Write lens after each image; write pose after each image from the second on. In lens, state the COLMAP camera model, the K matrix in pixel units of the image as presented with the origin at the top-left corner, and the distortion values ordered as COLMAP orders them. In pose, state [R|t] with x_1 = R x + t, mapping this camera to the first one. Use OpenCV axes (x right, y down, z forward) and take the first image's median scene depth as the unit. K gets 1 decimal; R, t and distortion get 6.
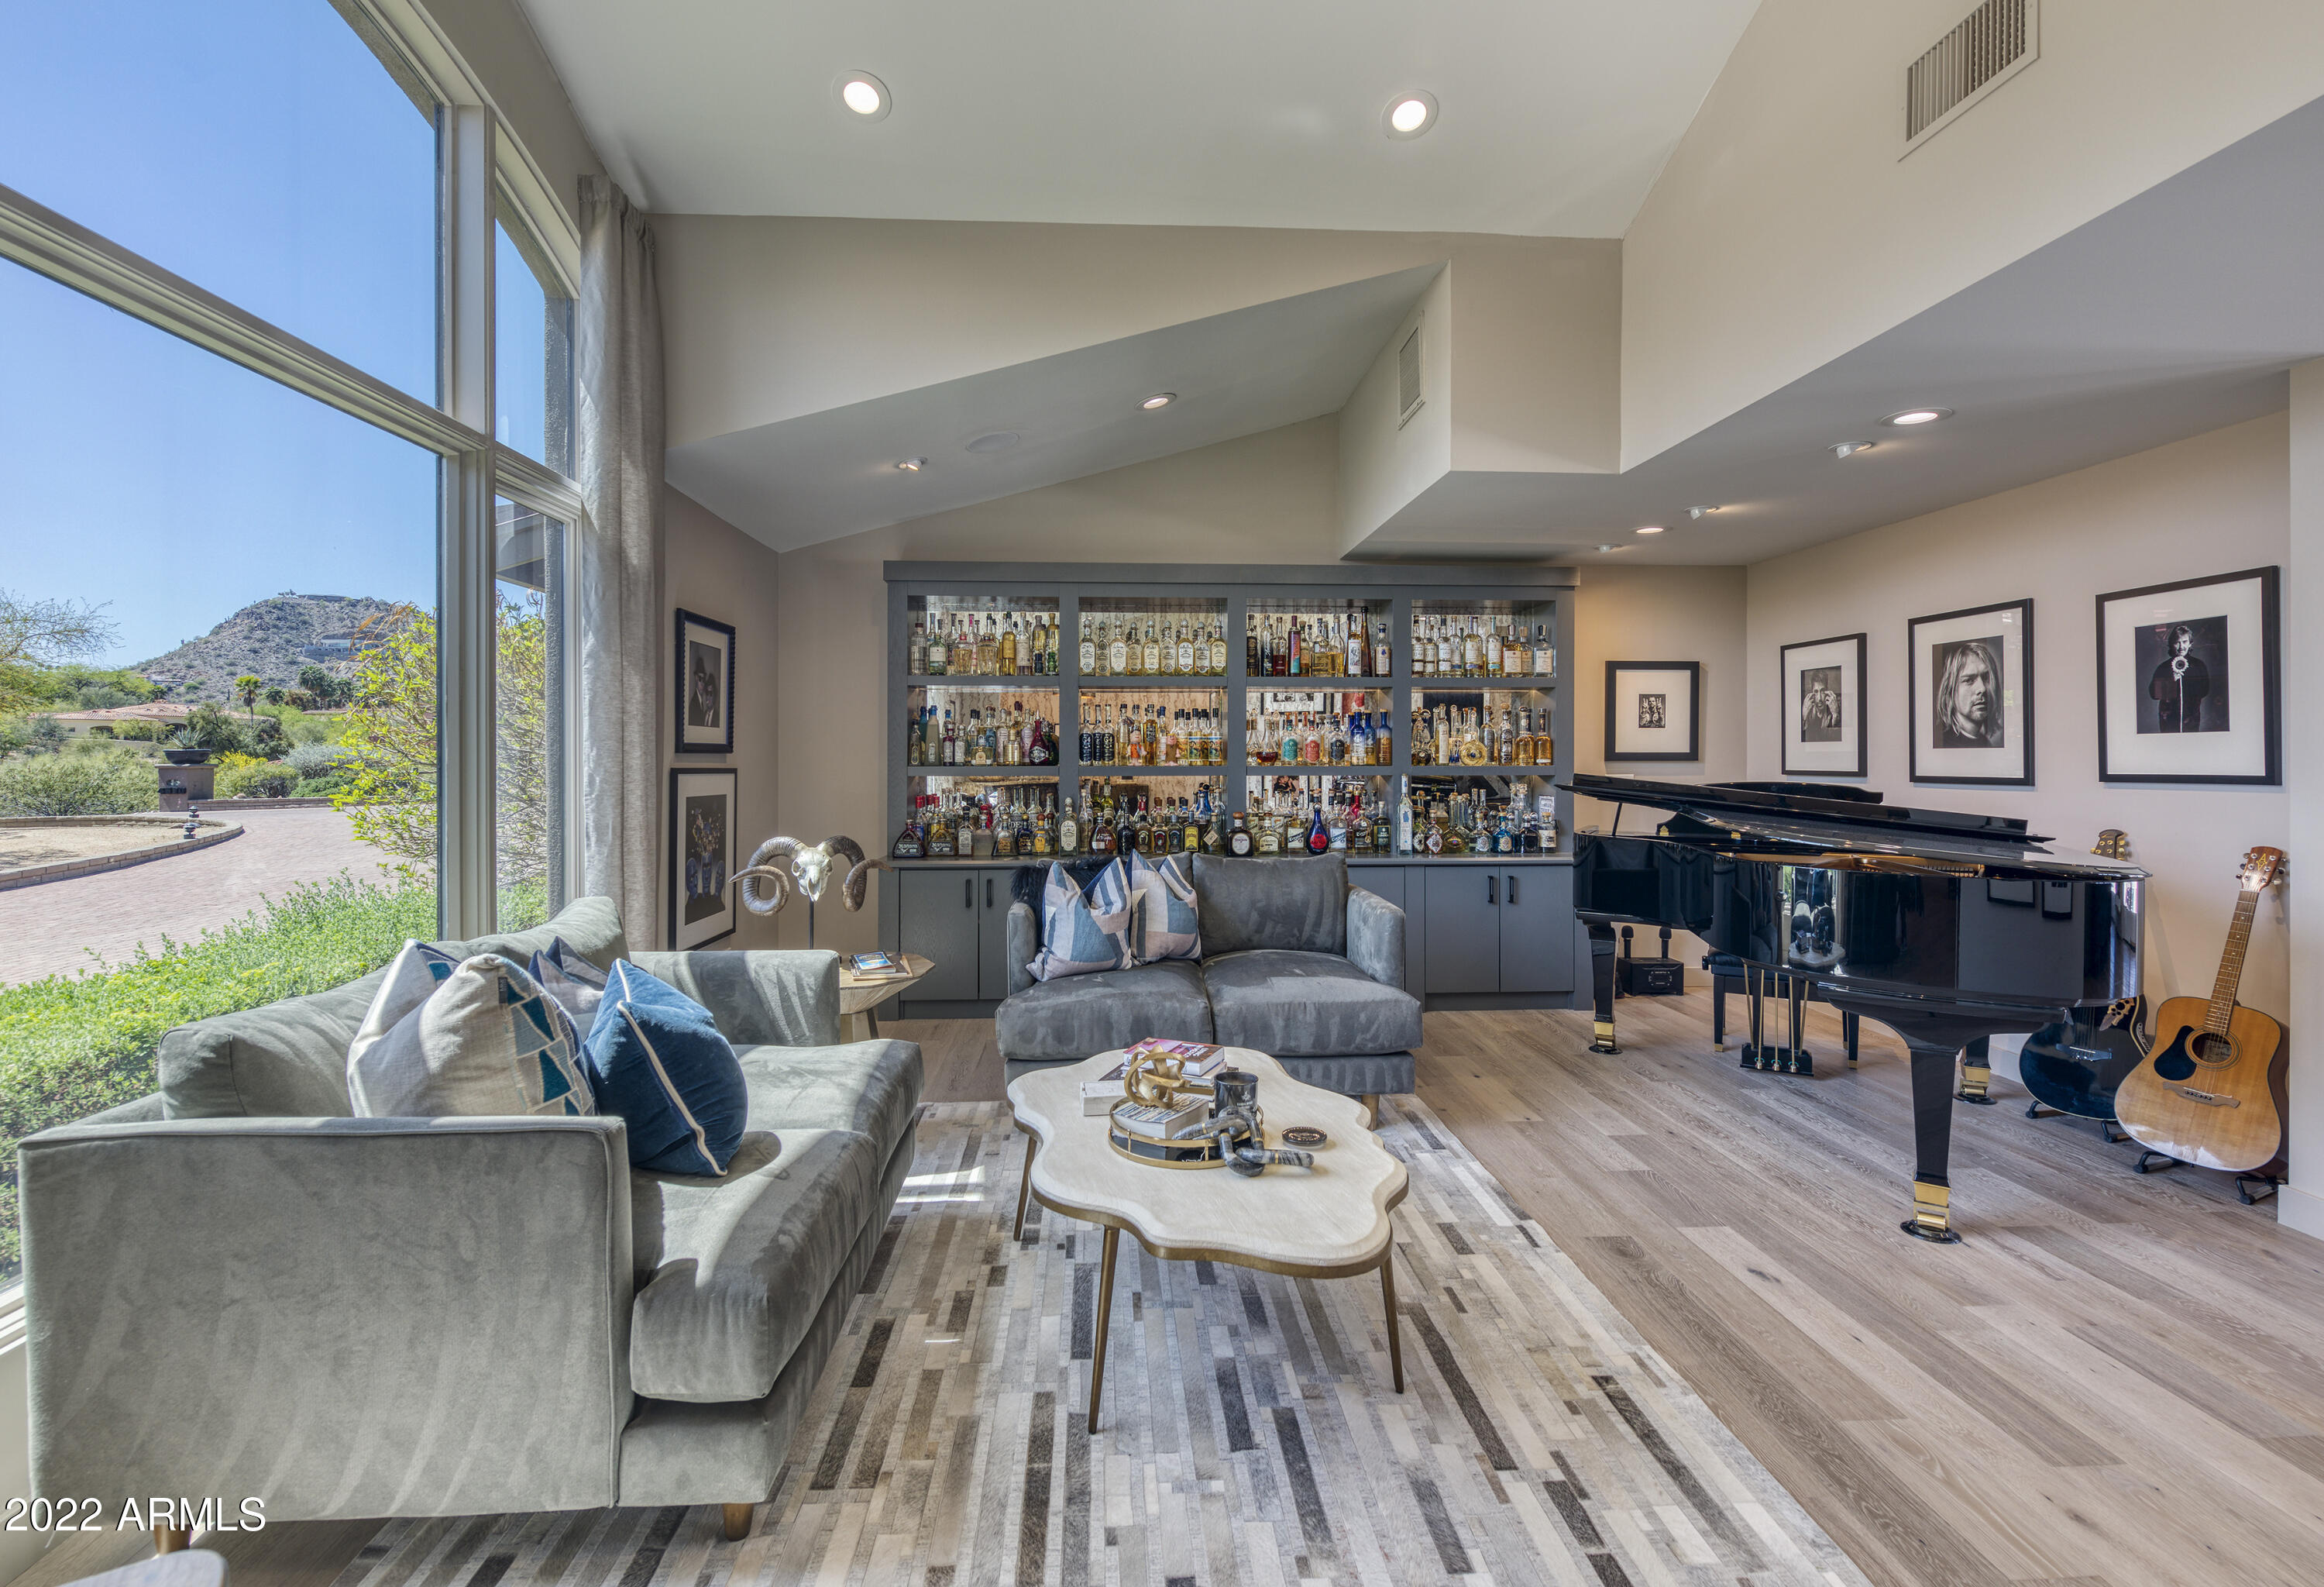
lens RADIAL K [[1067.4, 0, 1170.3], [0, 1067.4, 777.4], [0, 0, 1]] dist [0.001672, 0.000343]
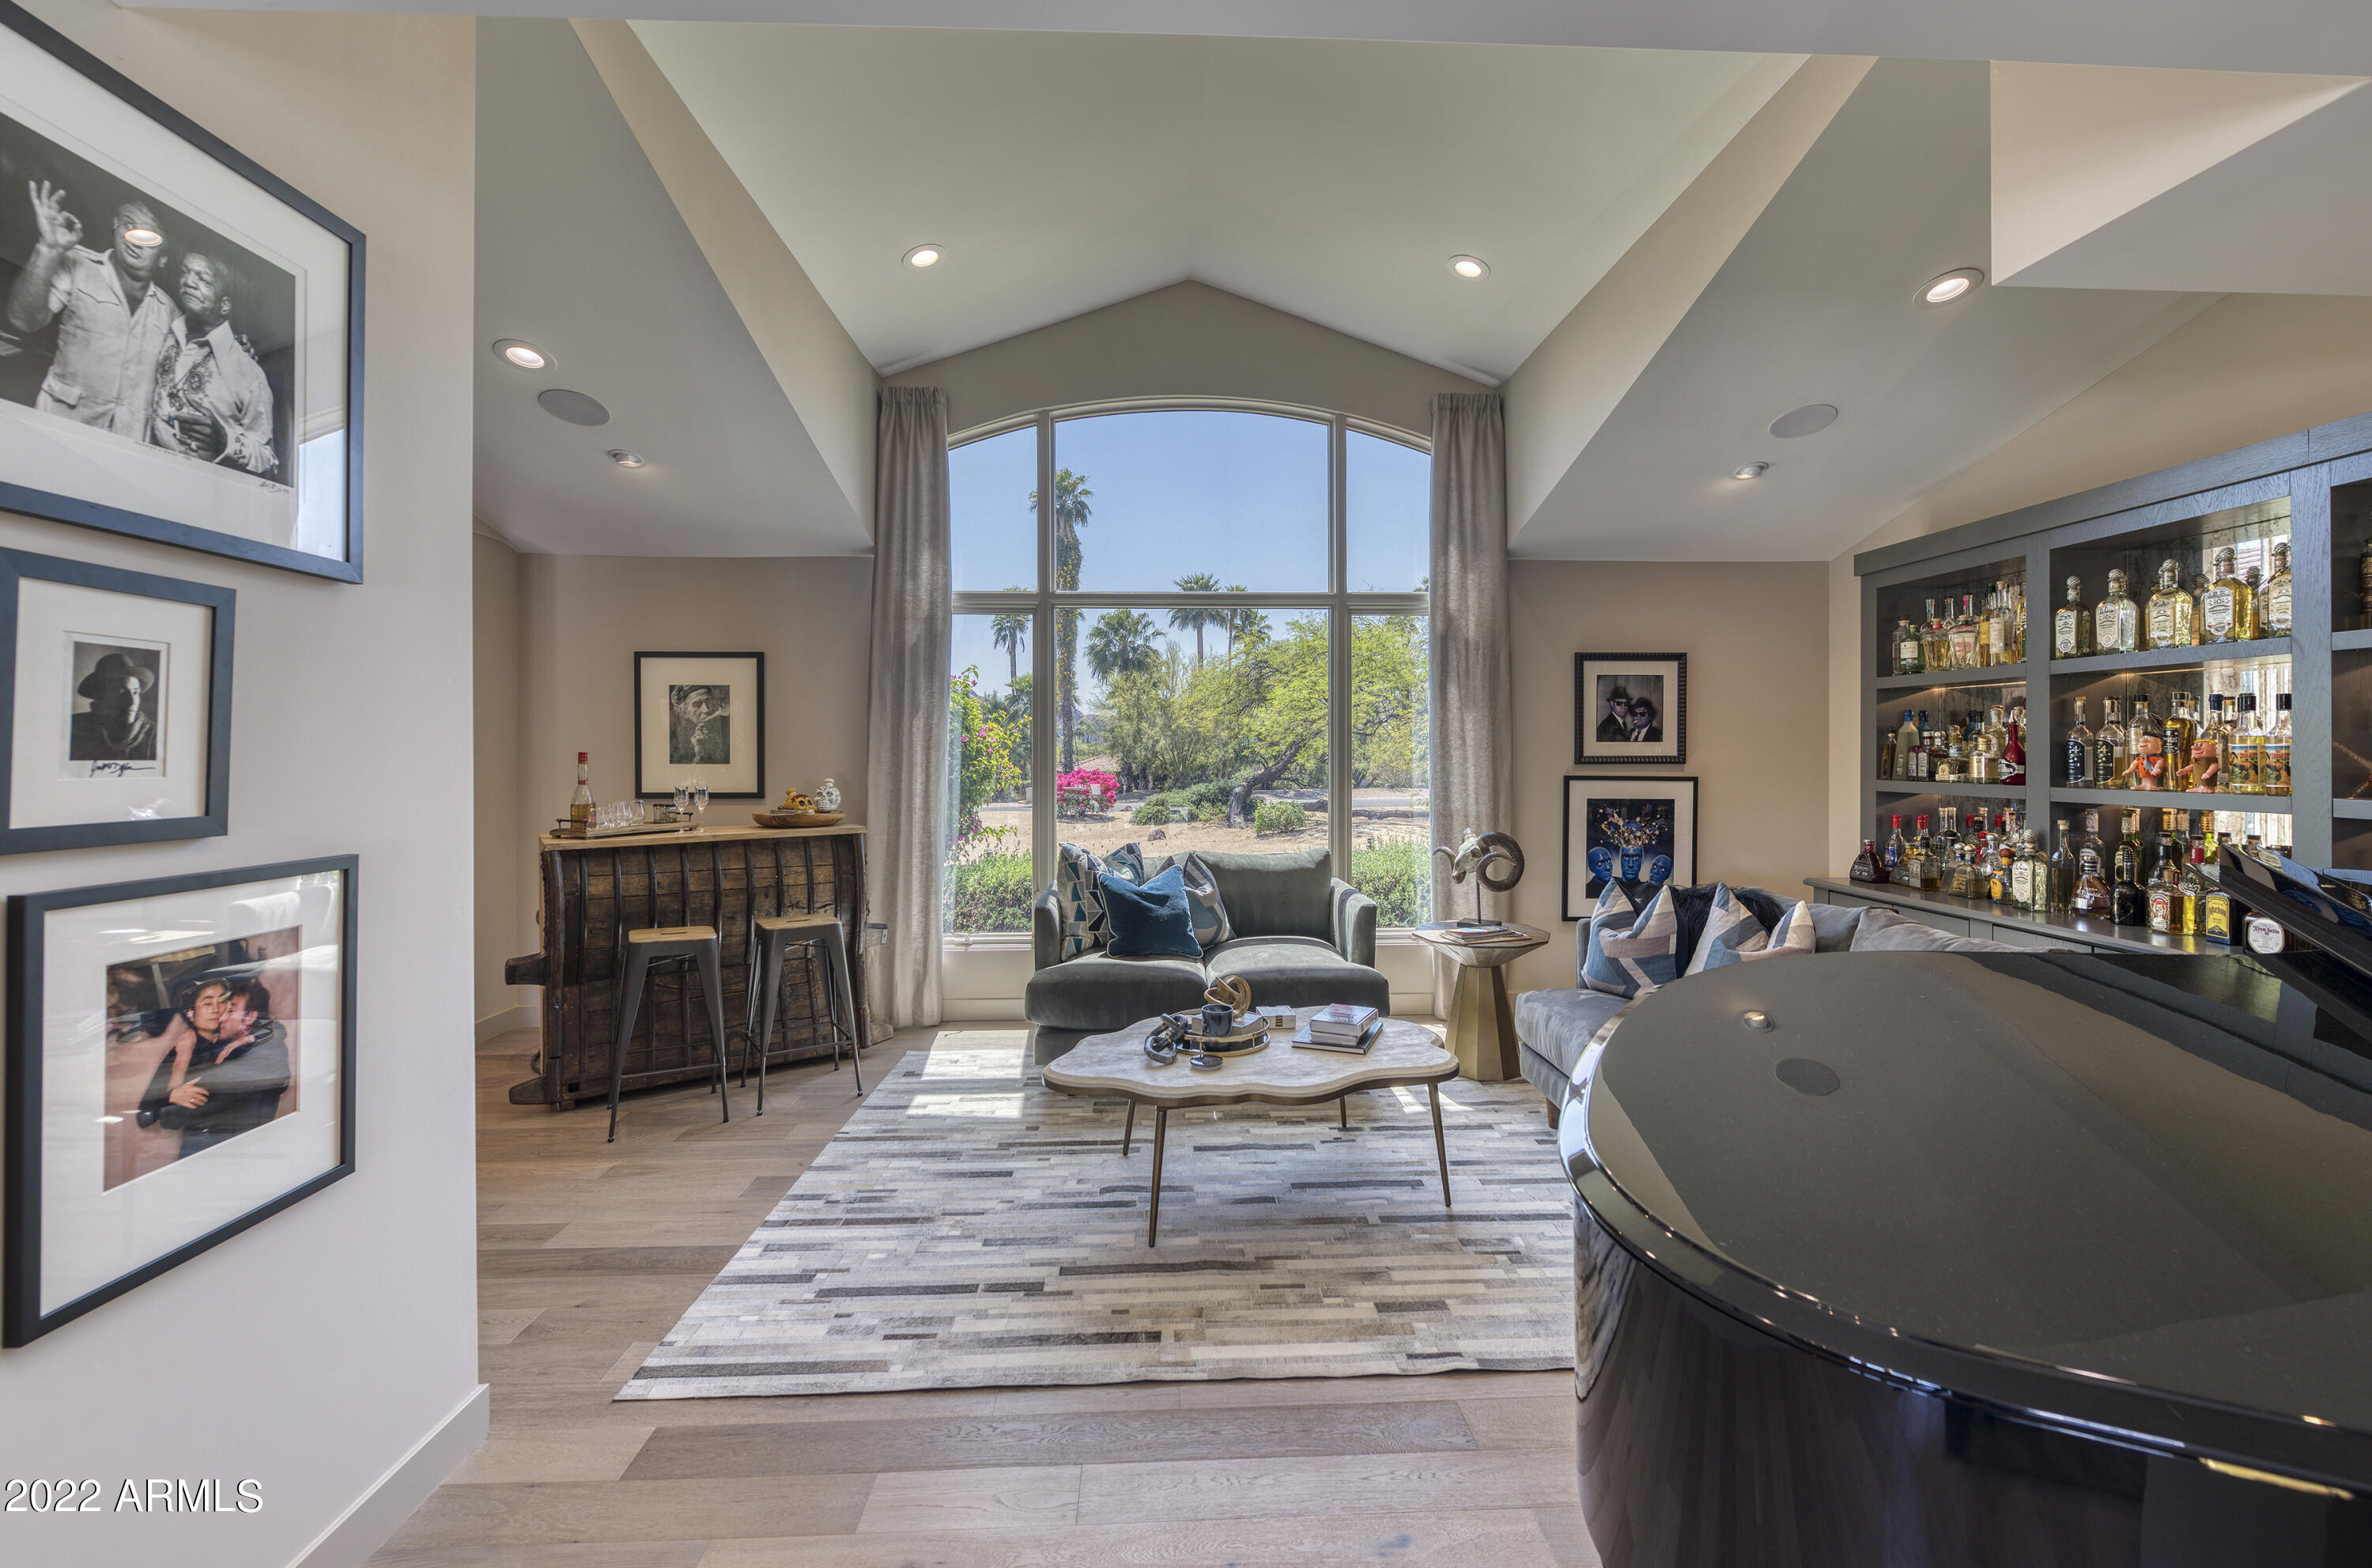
lens RADIAL K [[991.1, 0, 1197.7], [0, 991.1, 745.7], [0, 0, 1]] dist [0.000232, -0.000225]
pose [[-0.032792, 0.002069, -0.999460, 1.568404], [-0.004984, 0.999985, 0.002234, -0.096761], [0.999450, 0.005055, -0.032781, 1.129462]]
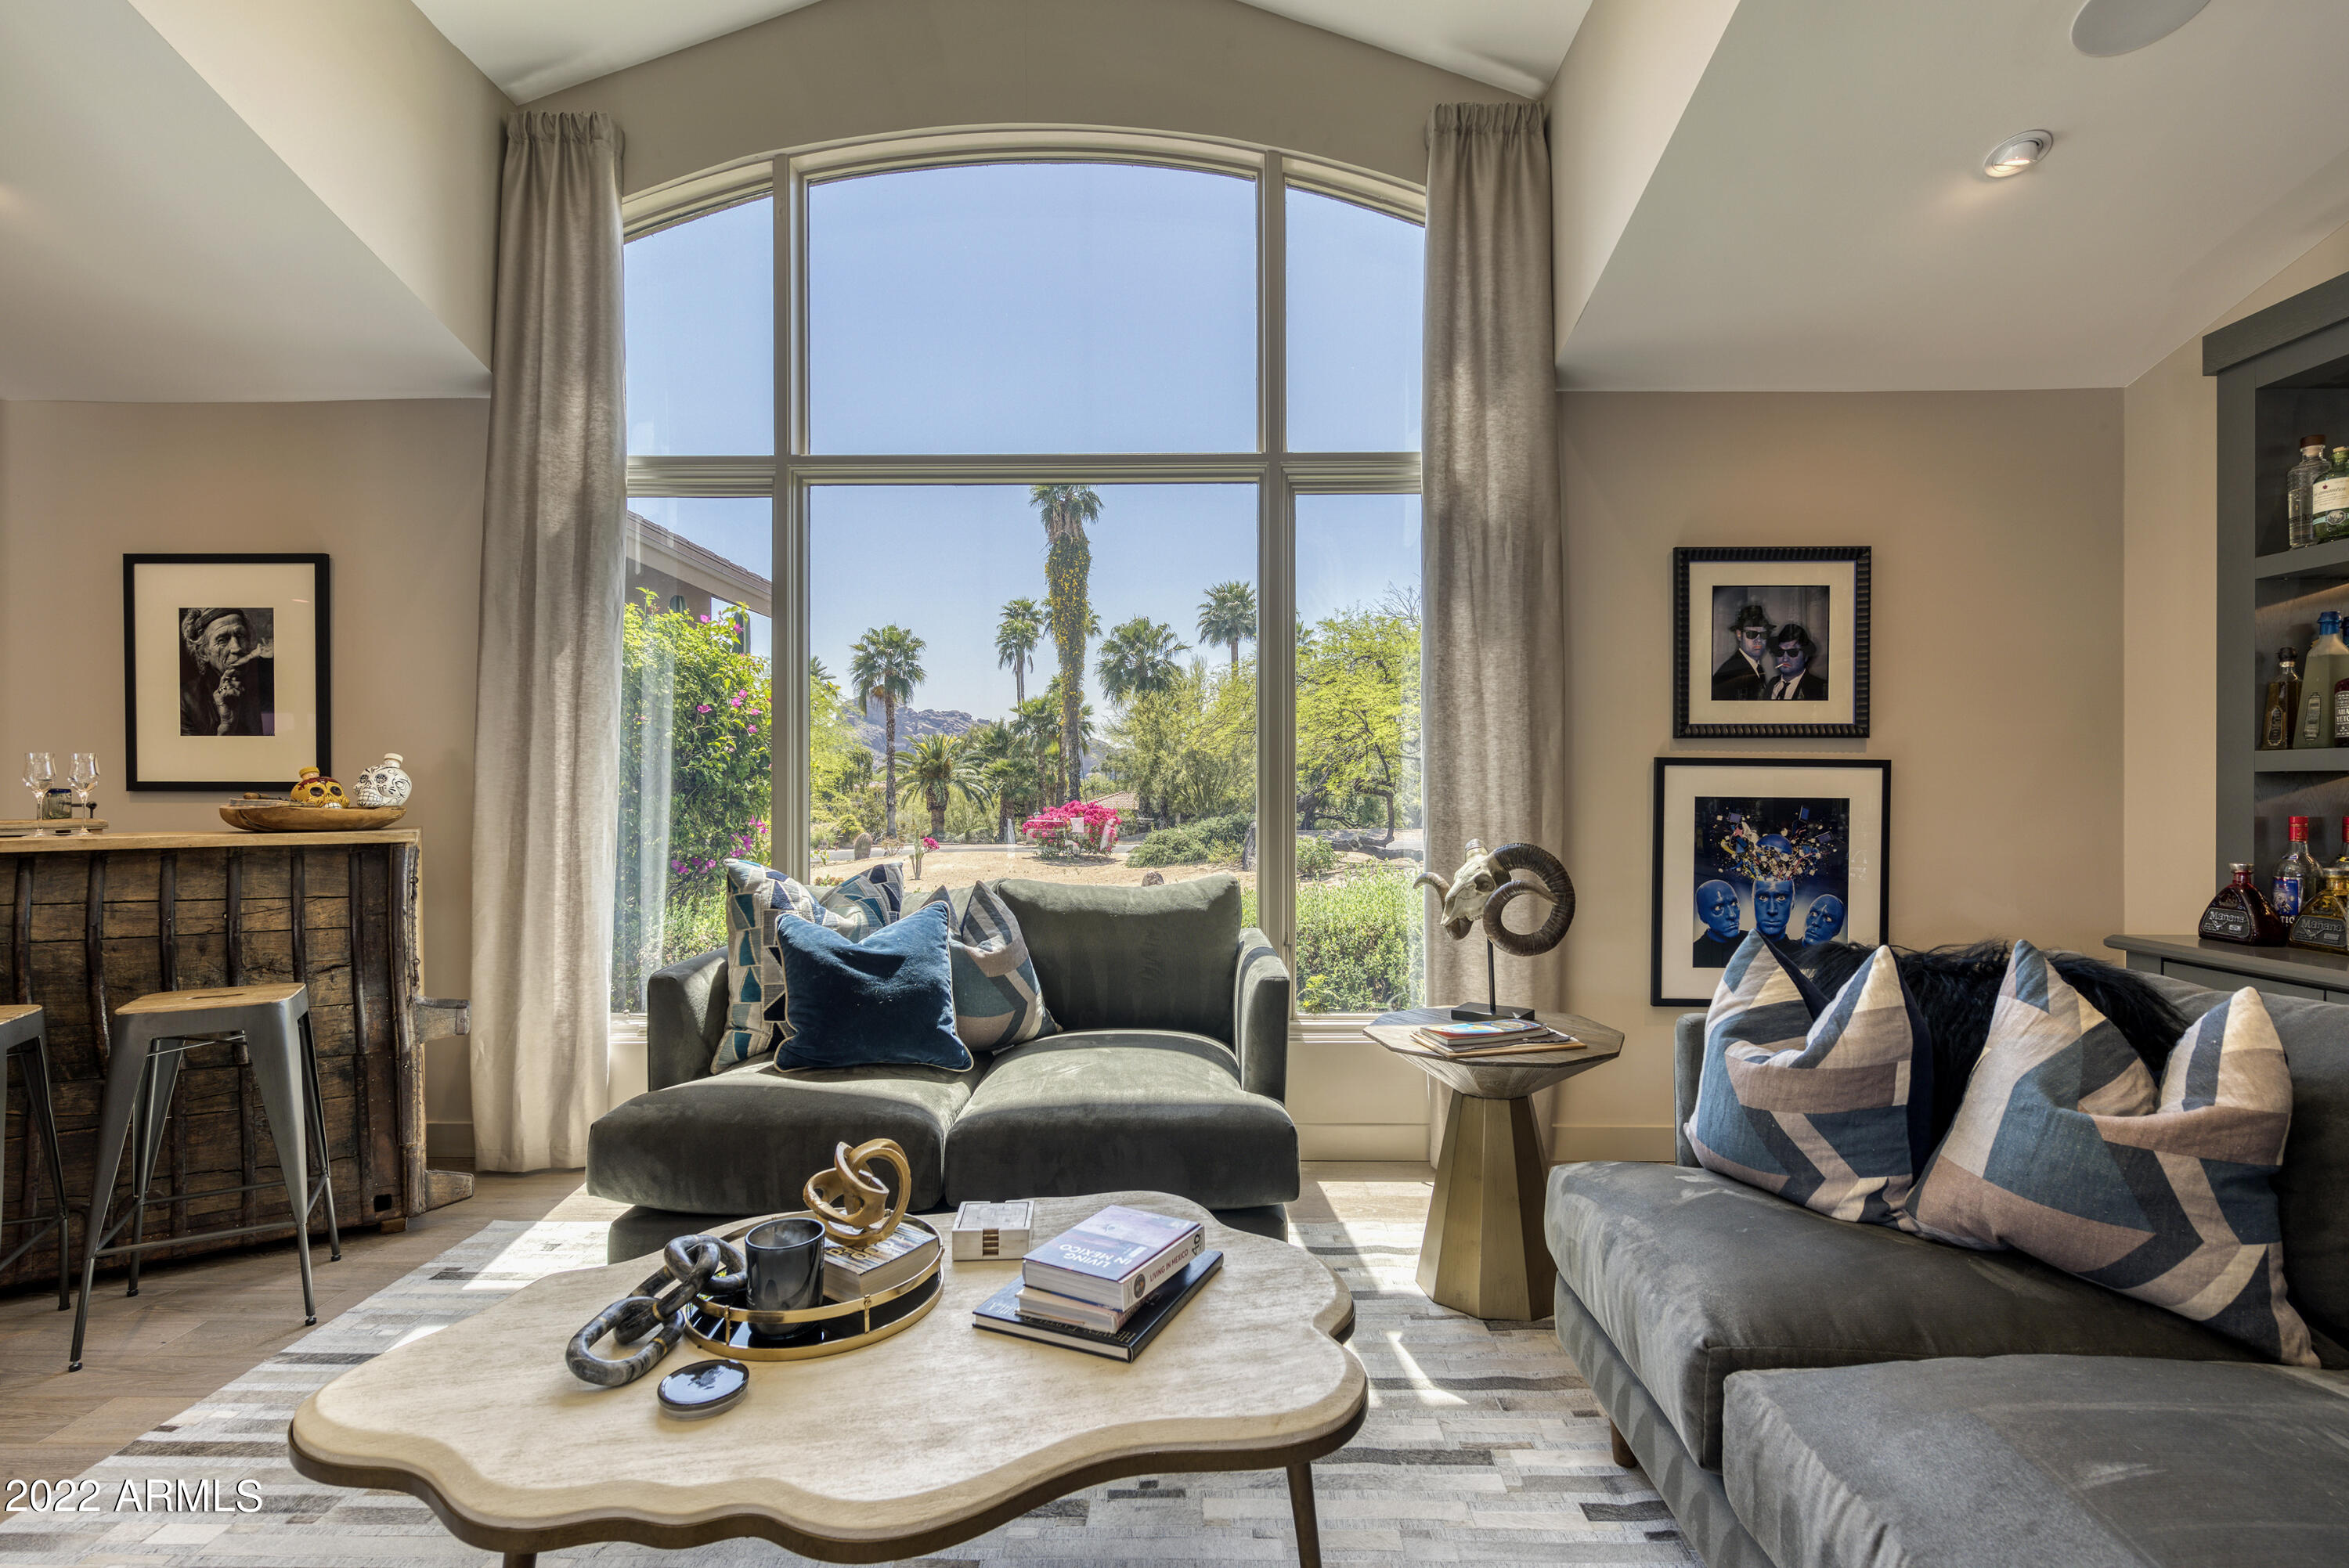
lens RADIAL K [[1119.9, 0, 1182.4], [0, 1119.9, 779.7], [0, 0, 1]] dist [0.000024, 0.000170]
pose [[-0.085884, -0.001702, -0.996304, 0.763365], [-0.006422, 0.999979, -0.001154, 0.016555], [0.996284, 0.006299, -0.085893, 1.412597]]
